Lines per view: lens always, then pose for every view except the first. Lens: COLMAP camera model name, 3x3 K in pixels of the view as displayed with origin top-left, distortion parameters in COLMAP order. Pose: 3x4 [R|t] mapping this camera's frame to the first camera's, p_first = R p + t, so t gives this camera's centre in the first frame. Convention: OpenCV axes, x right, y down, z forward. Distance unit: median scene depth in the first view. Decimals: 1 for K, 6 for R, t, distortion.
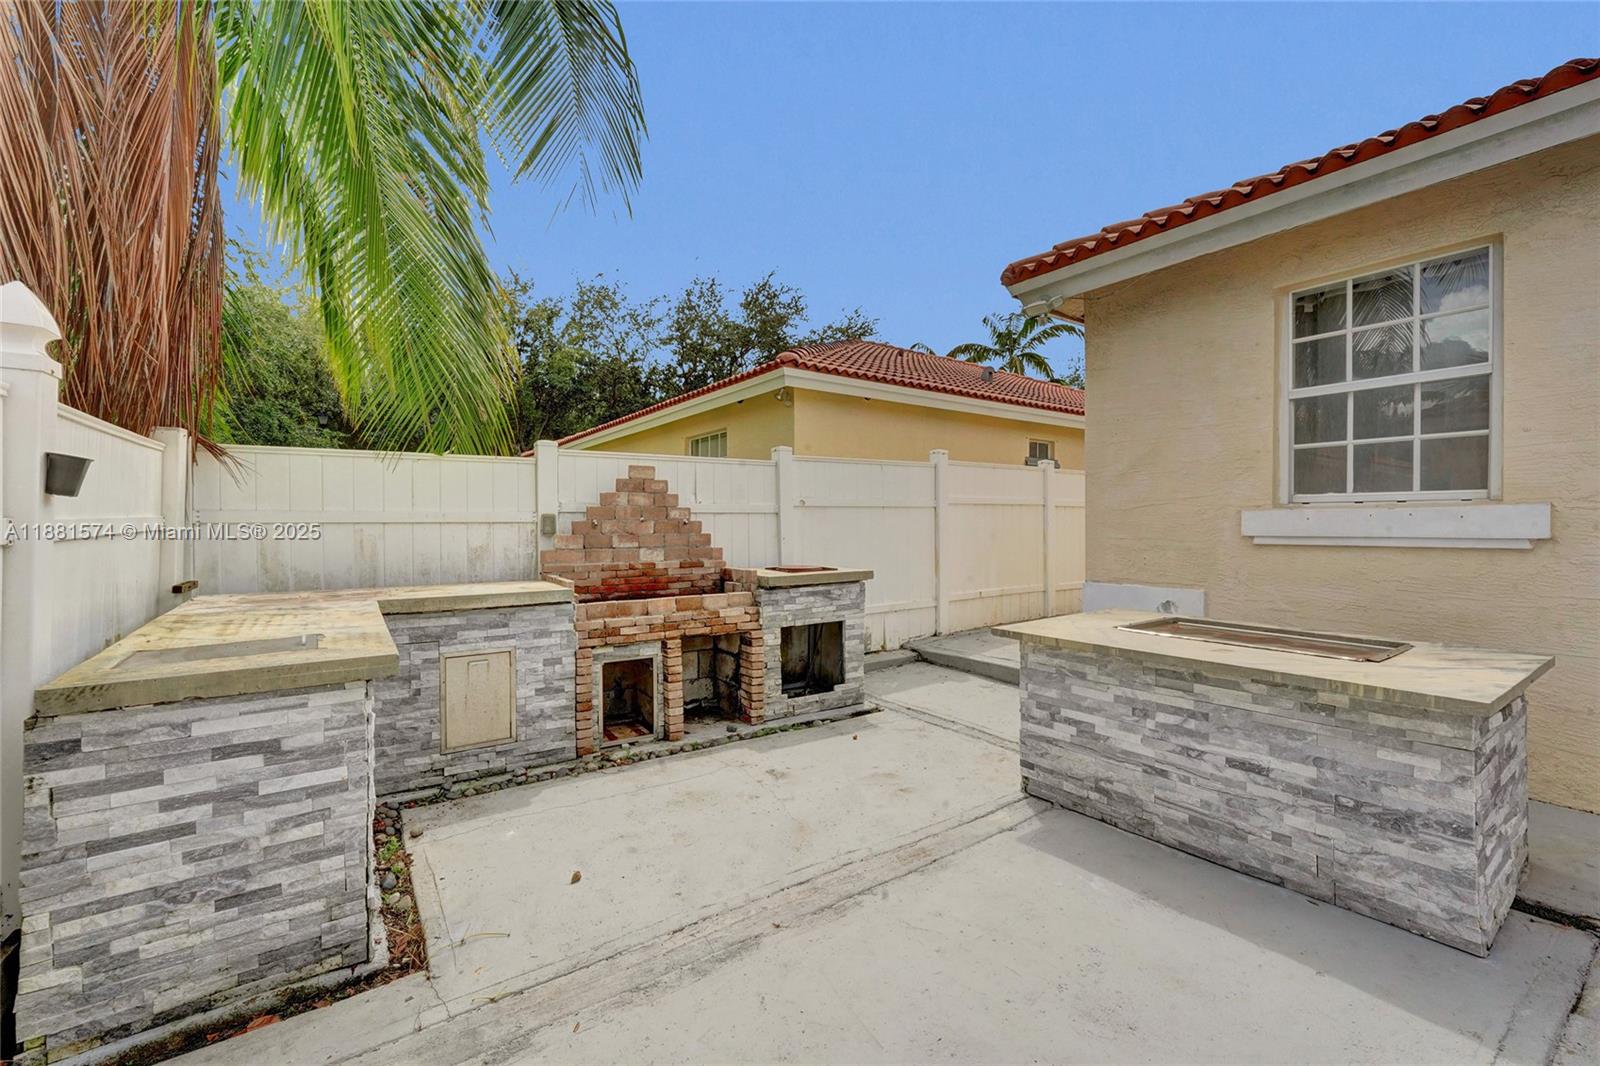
lens RADIAL K [[672.8, 0, 800.0], [0, 672.8, 533.0], [0, 0, 1]] dist [-0.009669, 0.003634]
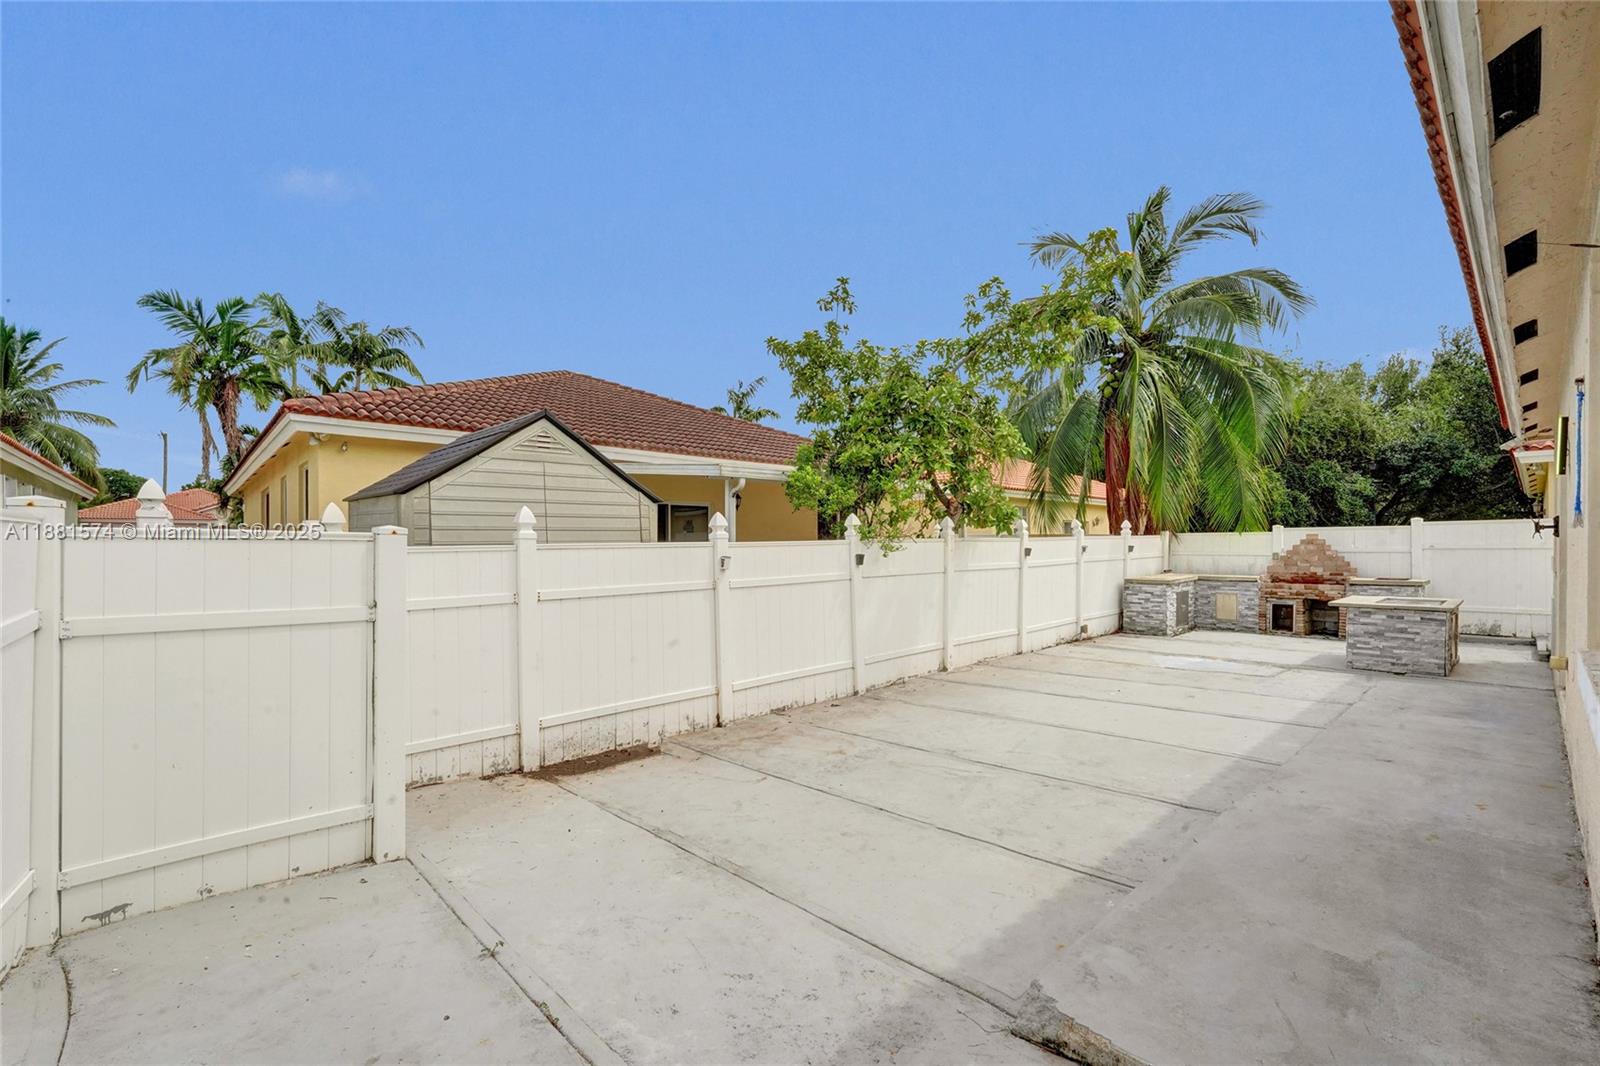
lens RADIAL K [[673.7, 0, 795.0], [0, 673.7, 539.7], [0, 0, 1]] dist [-0.005224, -0.000067]
pose [[0.130447, -0.004928, -0.991443, 2.433122], [-0.012706, 0.999897, -0.006642, -0.043617], [0.991374, 0.013464, 0.130371, -1.517595]]
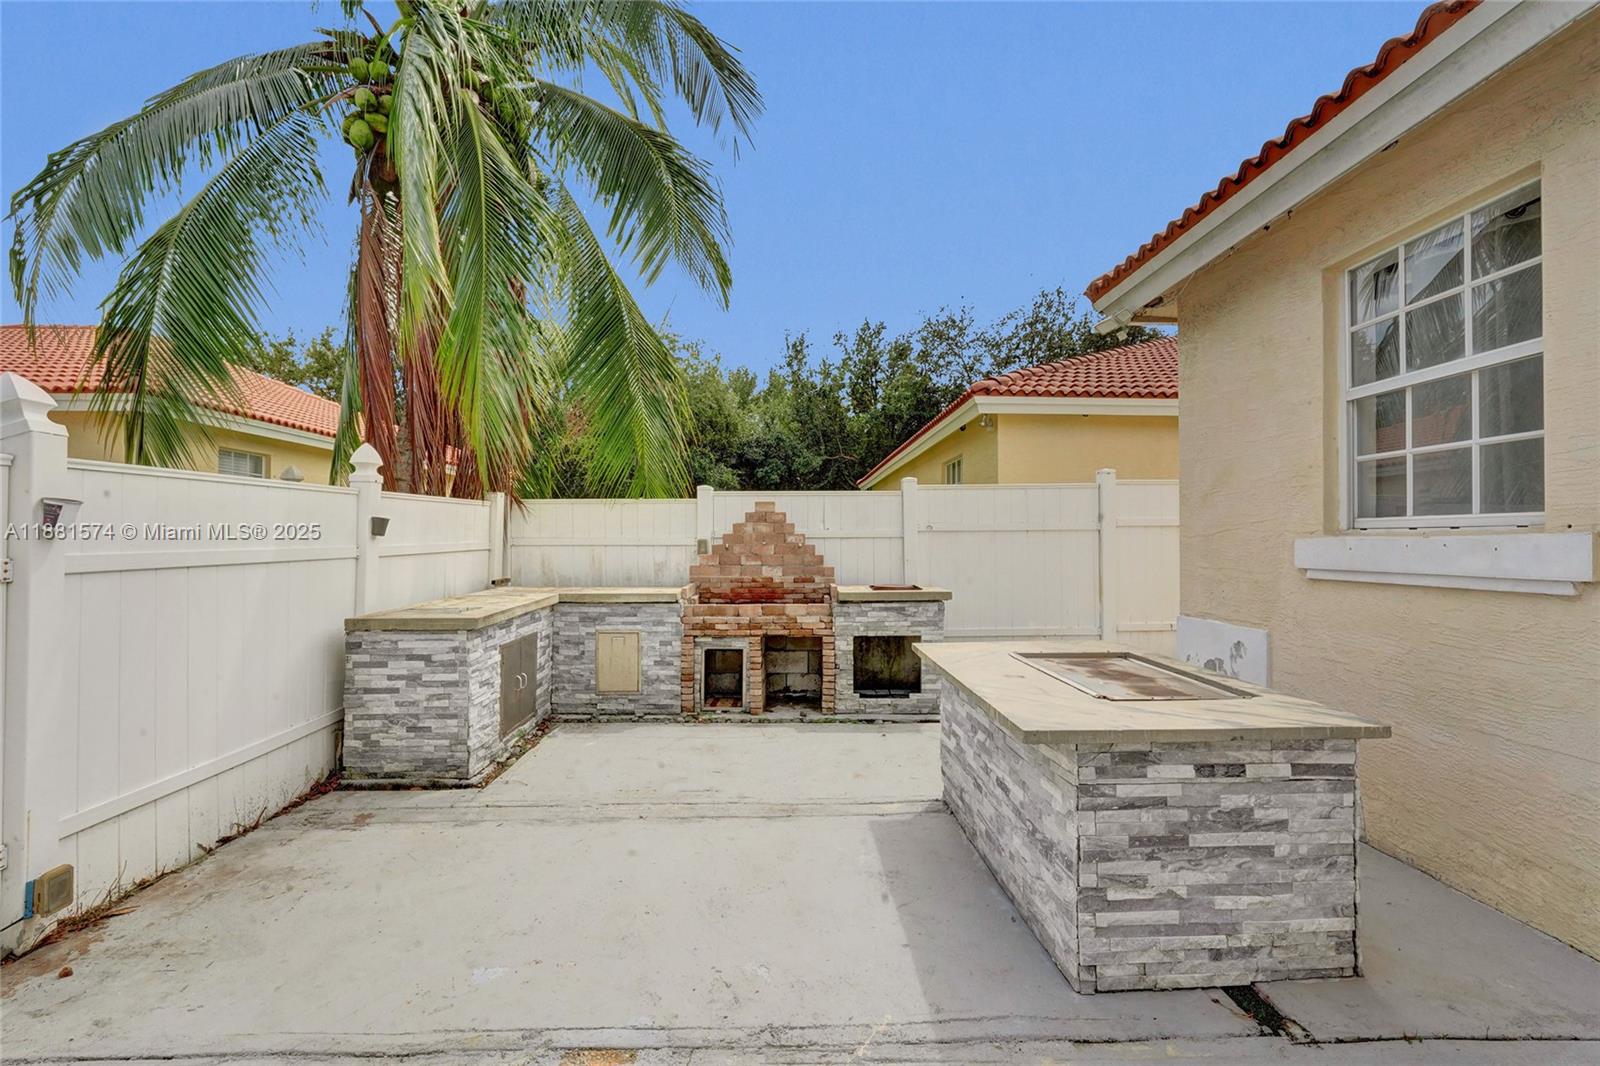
lens RADIAL K [[673.7, 0, 795.0], [0, 673.7, 539.7], [0, 0, 1]] dist [-0.005224, -0.000067]
pose [[0.830948, 0.002168, -0.556345, 0.638997], [-0.010823, 0.999866, -0.012269, -0.014613], [0.556244, 0.016216, 0.830861, -0.044851]]
